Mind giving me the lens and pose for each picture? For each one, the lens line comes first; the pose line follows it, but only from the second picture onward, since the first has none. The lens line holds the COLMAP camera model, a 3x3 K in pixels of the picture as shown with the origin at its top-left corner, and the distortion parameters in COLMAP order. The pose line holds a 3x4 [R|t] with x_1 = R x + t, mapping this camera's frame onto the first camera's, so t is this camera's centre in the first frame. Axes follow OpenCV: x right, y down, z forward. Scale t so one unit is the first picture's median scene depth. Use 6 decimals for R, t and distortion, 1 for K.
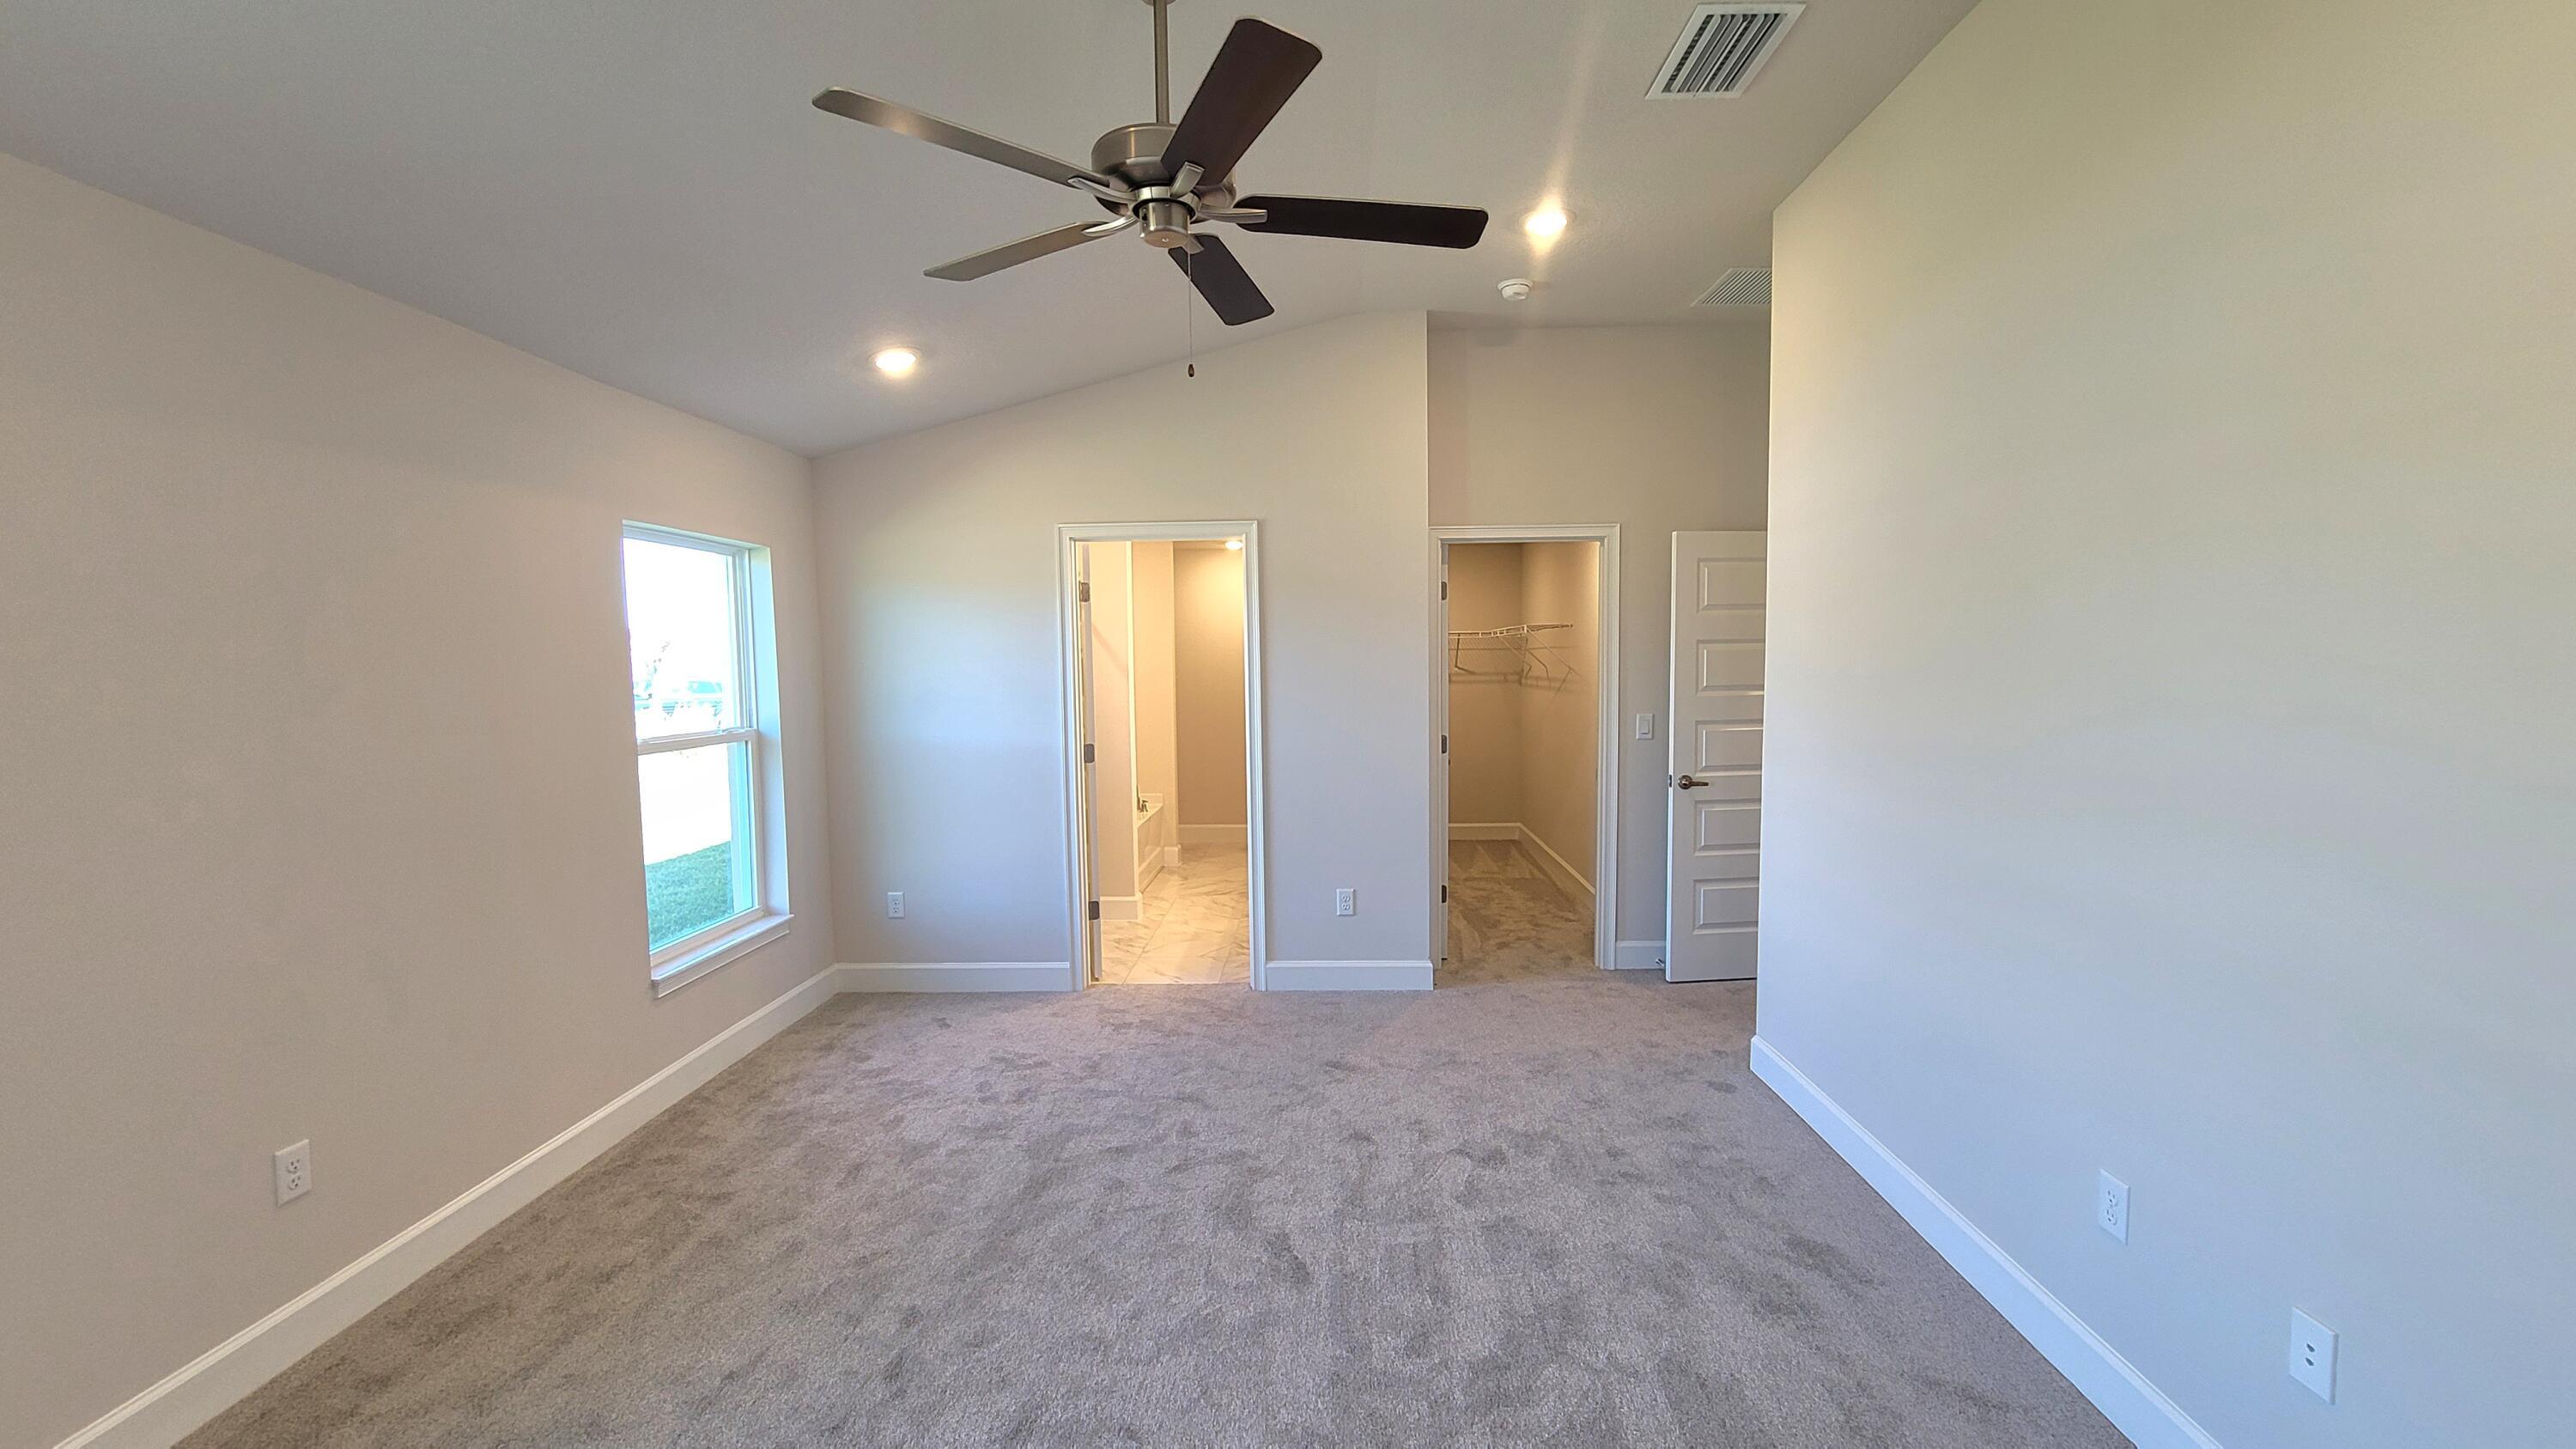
lens RADIAL K [[993.1, 0, 1286.7], [0, 993.1, 726.8], [0, 0, 1]] dist [-0.000122, -0.000036]
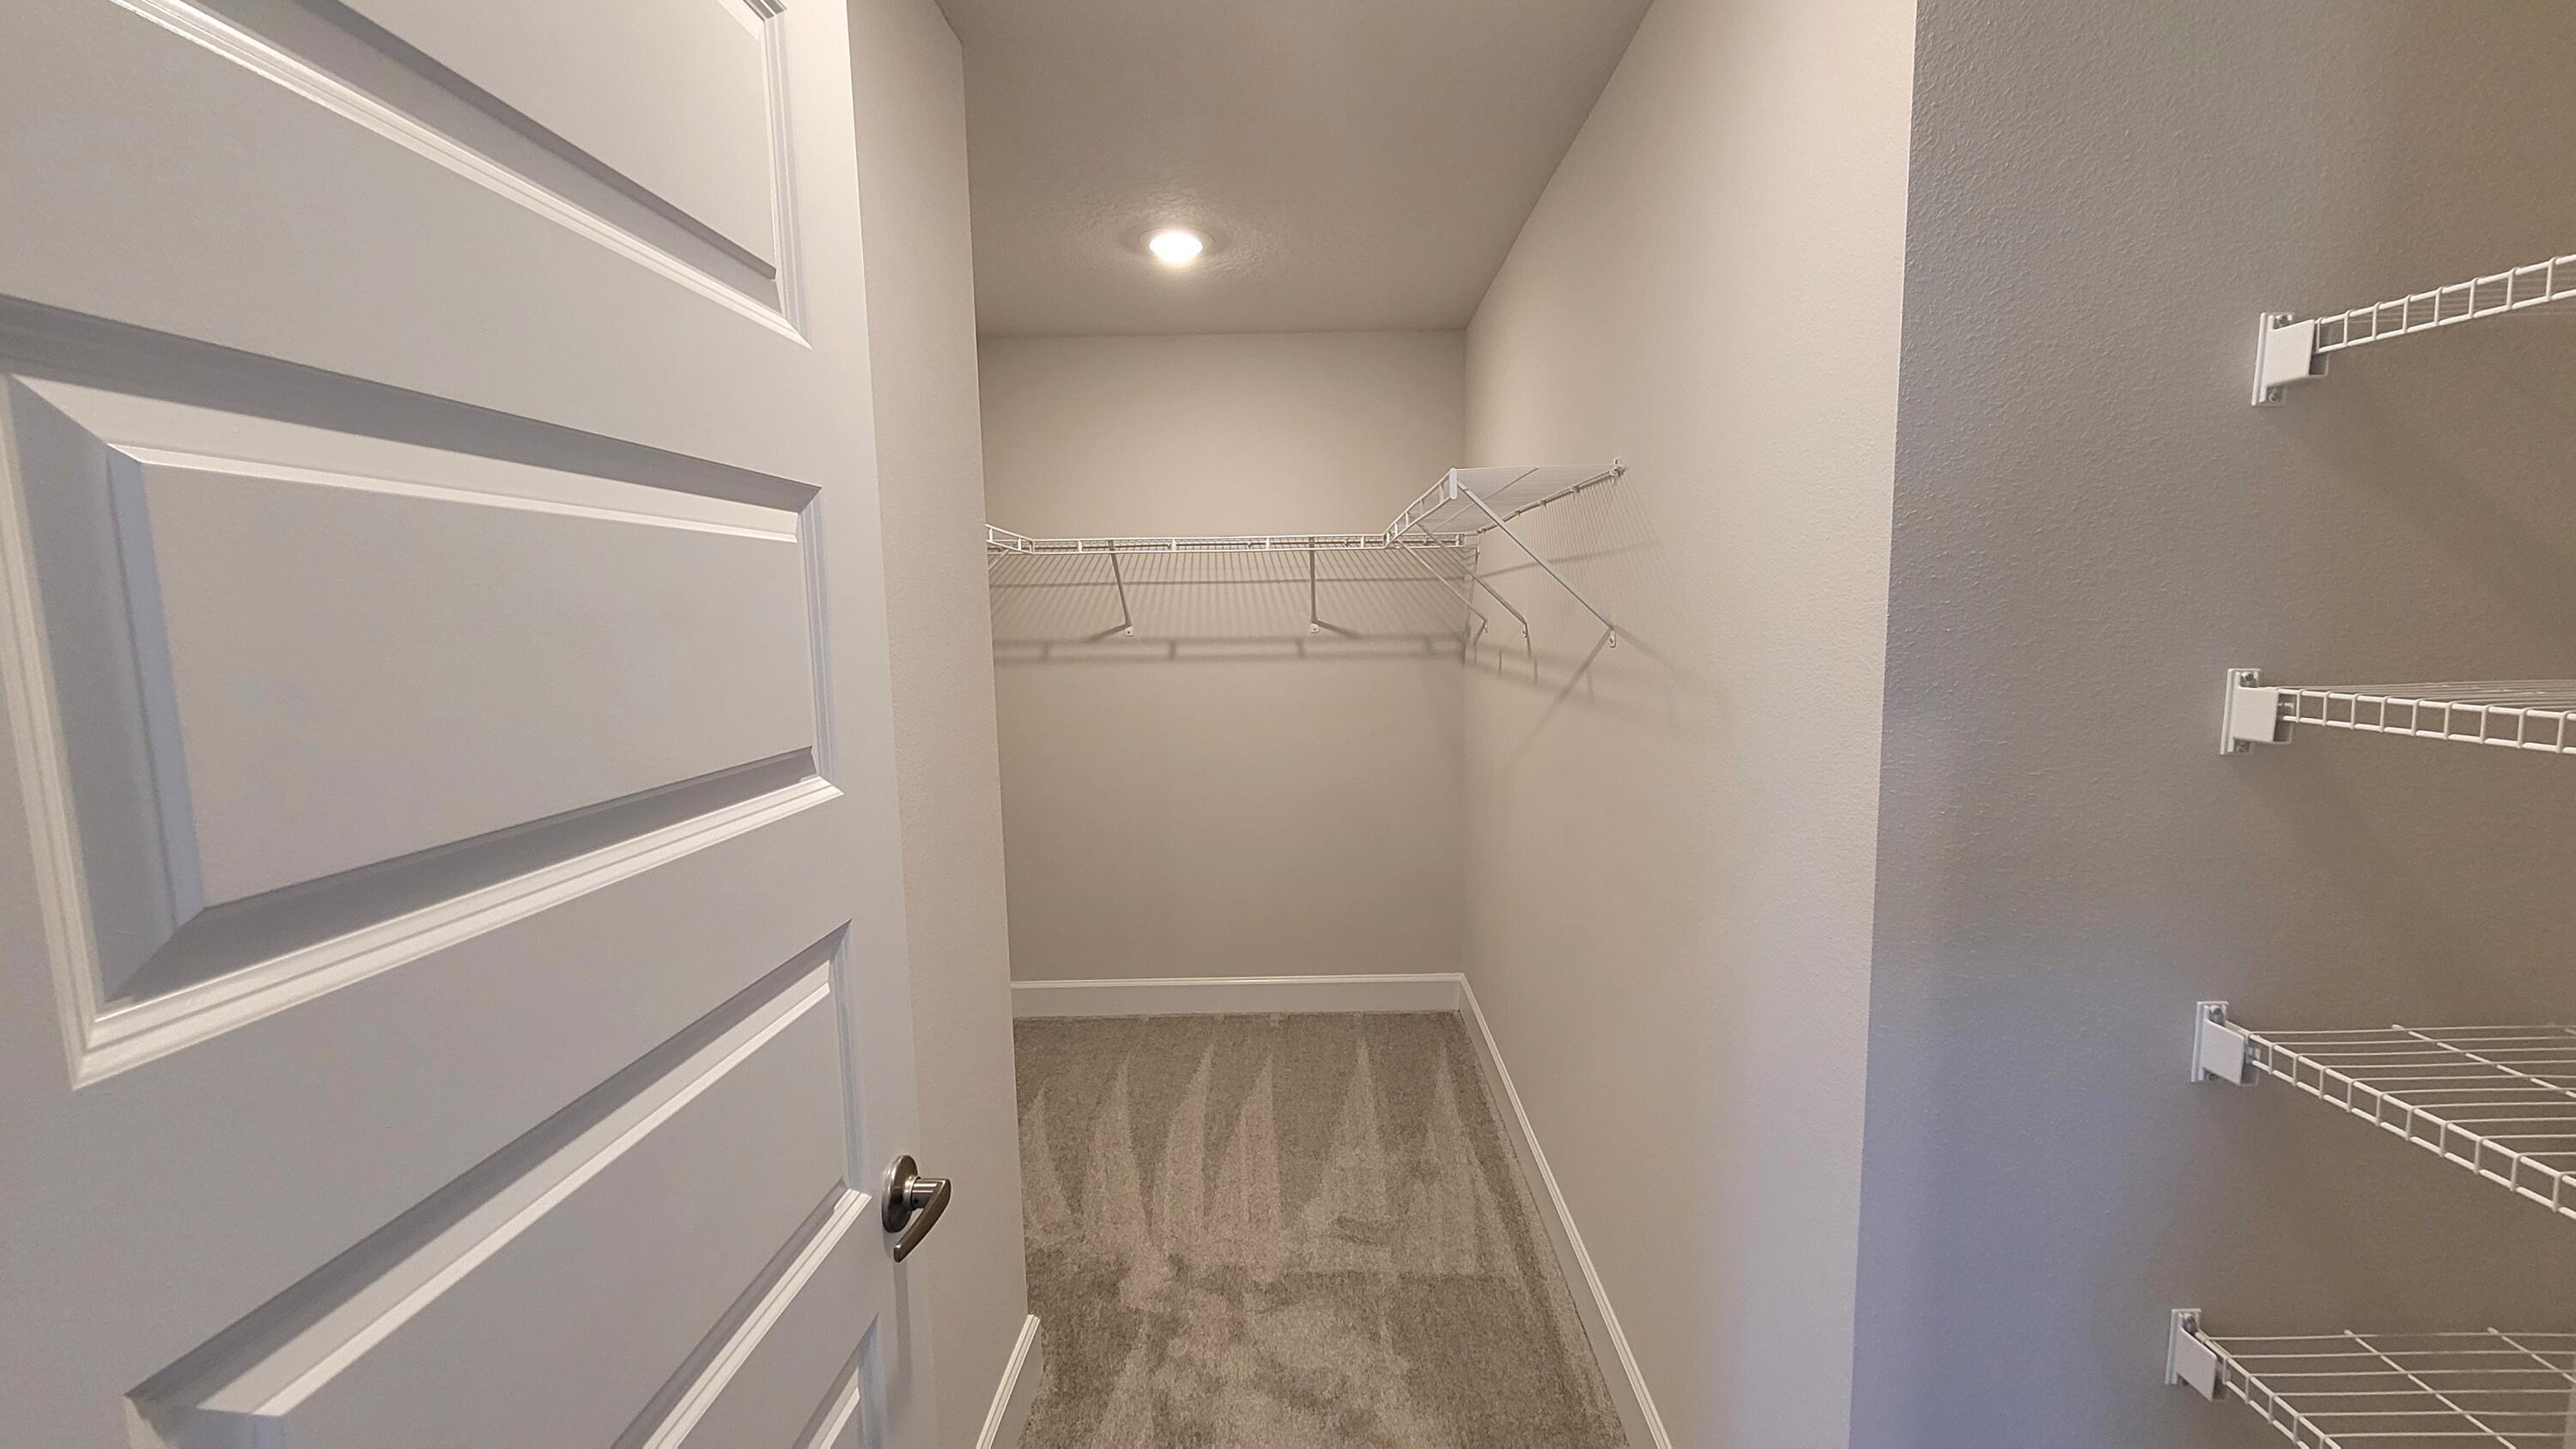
lens RADIAL K [[993.1, 0, 1297.8], [0, 993.1, 724.5], [0, 0, 1]] dist [-0.000122, -0.000036]
pose [[0.998803, -0.006027, 0.048531, 0.156431], [0.003799, 0.998940, 0.045873, -0.038786], [-0.048756, -0.045634, 0.997768, 0.625235]]
